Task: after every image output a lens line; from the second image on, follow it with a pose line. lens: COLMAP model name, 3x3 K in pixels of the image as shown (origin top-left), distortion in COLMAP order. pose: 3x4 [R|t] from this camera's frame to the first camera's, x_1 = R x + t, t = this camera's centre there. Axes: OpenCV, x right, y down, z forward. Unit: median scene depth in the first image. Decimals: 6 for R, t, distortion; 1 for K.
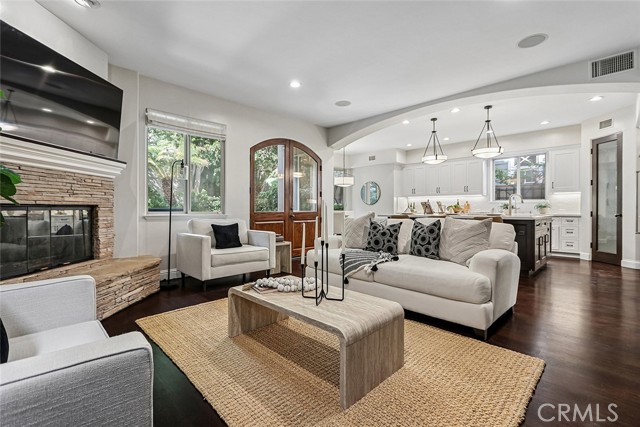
lens RADIAL K [[291.2, 0, 316.1], [0, 291.2, 212.0], [0, 0, 1]] dist [0.000827, -0.000668]
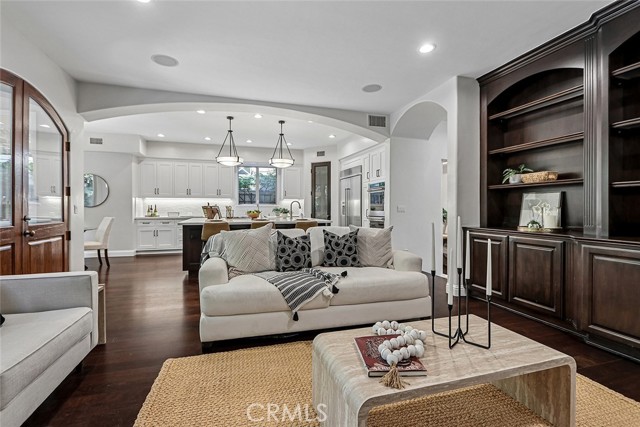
lens RADIAL K [[291.2, 0, 316.9], [0, 291.2, 211.3], [0, 0, 1]] dist [0.000827, -0.000668]
pose [[0.474403, -0.007938, 0.880272, -0.312395], [0.009091, 0.999950, 0.004118, -0.022911], [-0.880261, 0.006049, 0.474451, 0.346695]]
